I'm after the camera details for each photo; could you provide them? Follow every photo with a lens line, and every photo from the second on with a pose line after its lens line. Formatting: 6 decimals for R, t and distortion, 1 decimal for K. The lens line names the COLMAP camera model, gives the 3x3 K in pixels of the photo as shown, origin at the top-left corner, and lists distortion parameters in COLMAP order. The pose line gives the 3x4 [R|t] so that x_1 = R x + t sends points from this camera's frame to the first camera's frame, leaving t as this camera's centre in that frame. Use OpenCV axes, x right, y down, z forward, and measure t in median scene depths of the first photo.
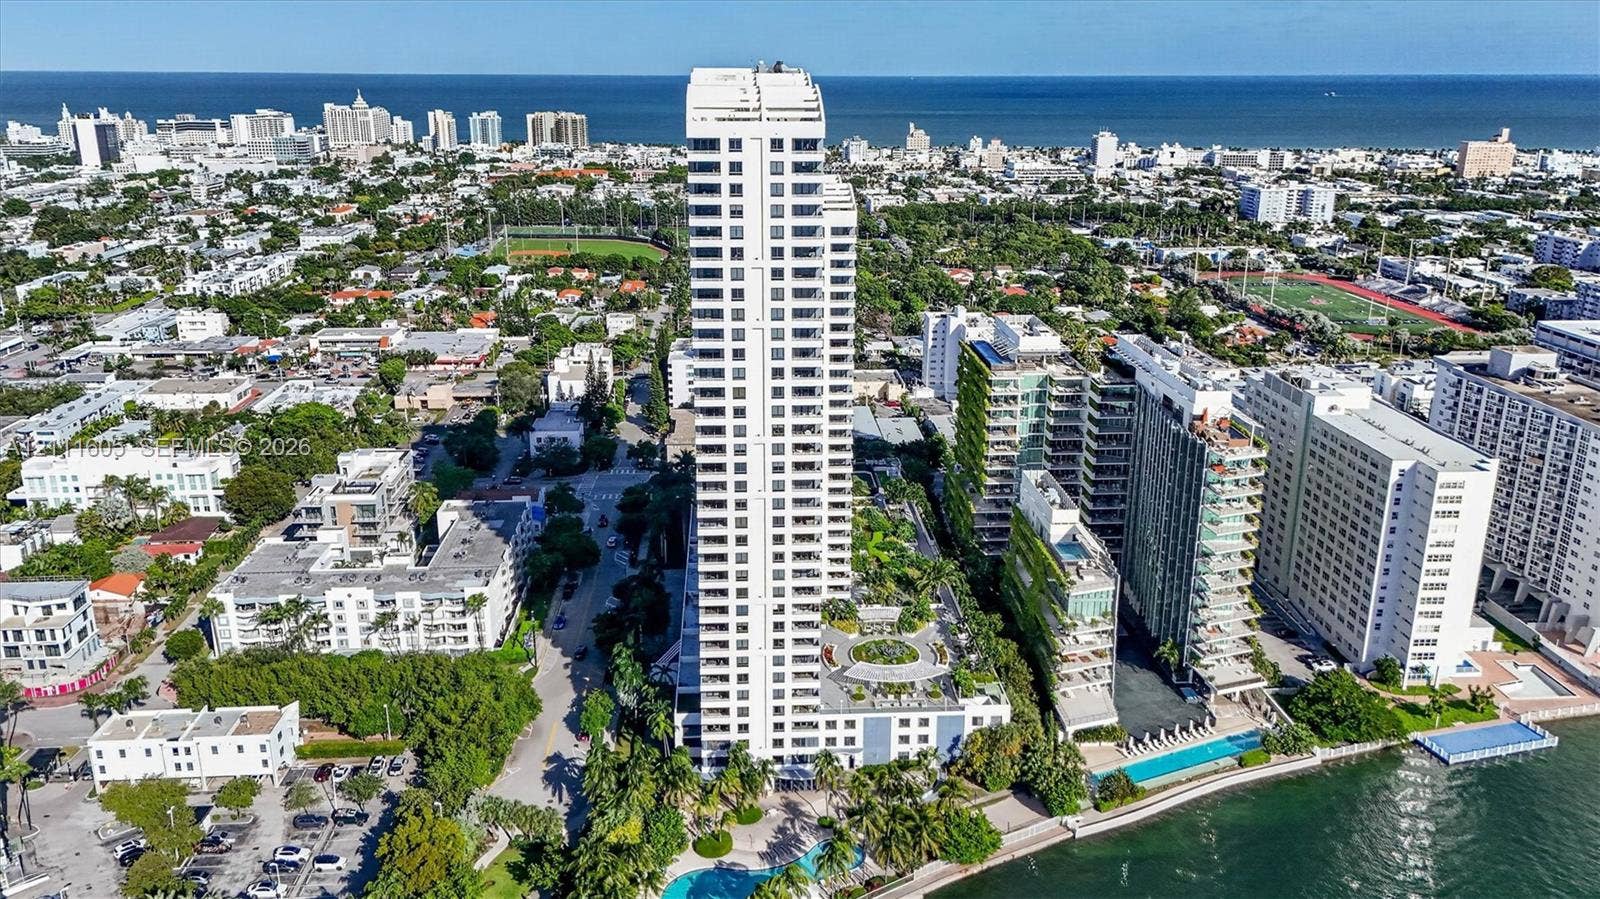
lens RADIAL K [[1210.7, 0, 794.0], [0, 1210.7, 447.9], [0, 0, 1]] dist [0.064340, -0.001420]
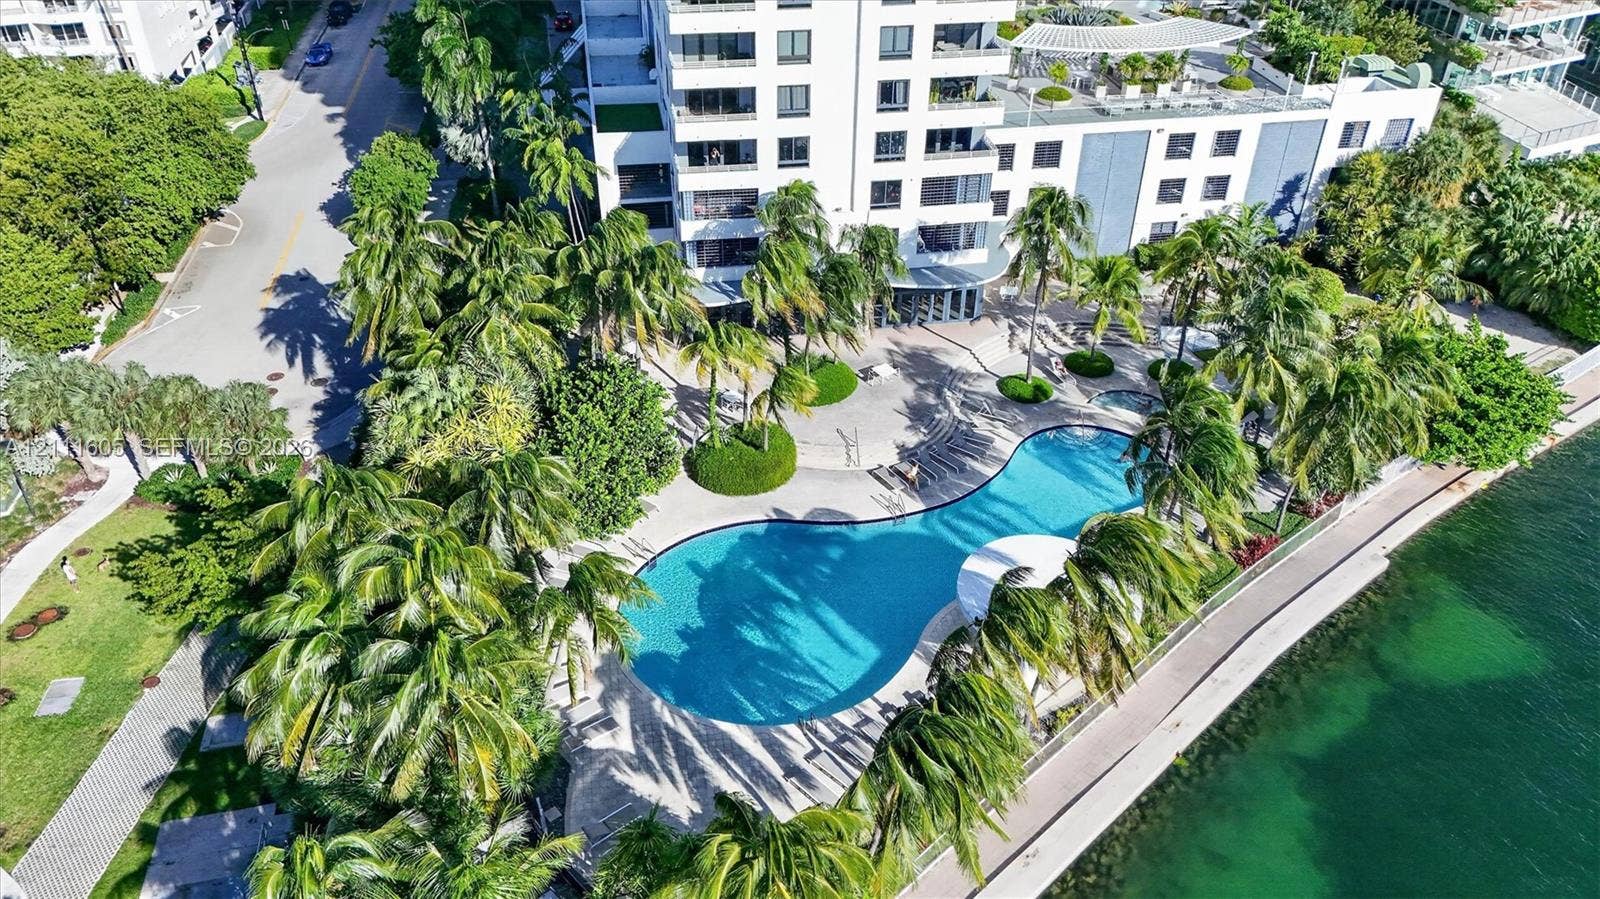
lens RADIAL K [[1210.7, 0, 794.0], [0, 1210.7, 447.9], [0, 0, 1]] dist [0.064340, -0.001420]
pose [[0.994114, -0.057077, 0.092090, -0.077547], [0.027518, 0.955124, 0.294924, 0.202821], [-0.104790, -0.290654, 0.951073, 0.616735]]
